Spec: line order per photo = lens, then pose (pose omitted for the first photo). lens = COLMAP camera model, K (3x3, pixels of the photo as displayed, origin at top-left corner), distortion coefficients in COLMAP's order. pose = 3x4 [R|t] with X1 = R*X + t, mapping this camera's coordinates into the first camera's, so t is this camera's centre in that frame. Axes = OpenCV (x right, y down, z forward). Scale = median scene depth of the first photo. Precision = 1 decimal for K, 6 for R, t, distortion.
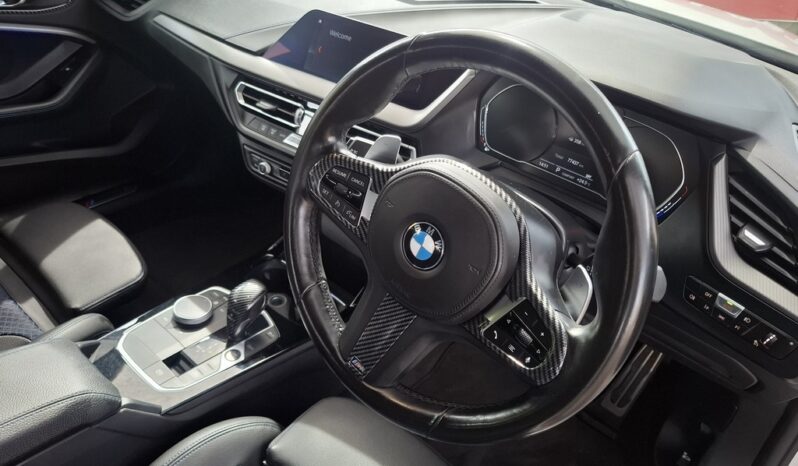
lens RADIAL K [[582.5, 0, 399.0], [0, 582.5, 233.0], [0, 0, 1]] dist [0.043307, -0.001594]
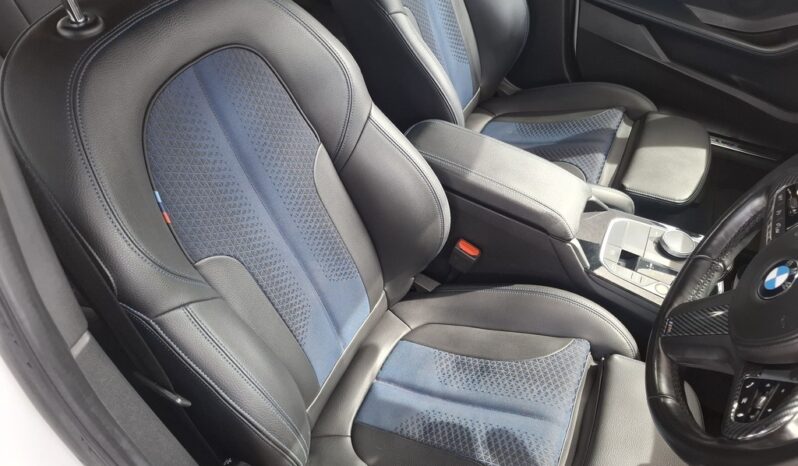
lens RADIAL K [[513.7, 0, 399.0], [0, 513.7, 233.0], [0, 0, 1]] dist [-0.001699, -0.001140]
pose [[0.286812, 0.662639, -0.691845, 0.206158], [-0.557123, 0.702876, 0.442243, -0.030308], [0.779328, 0.258602, 0.570764, -0.020353]]
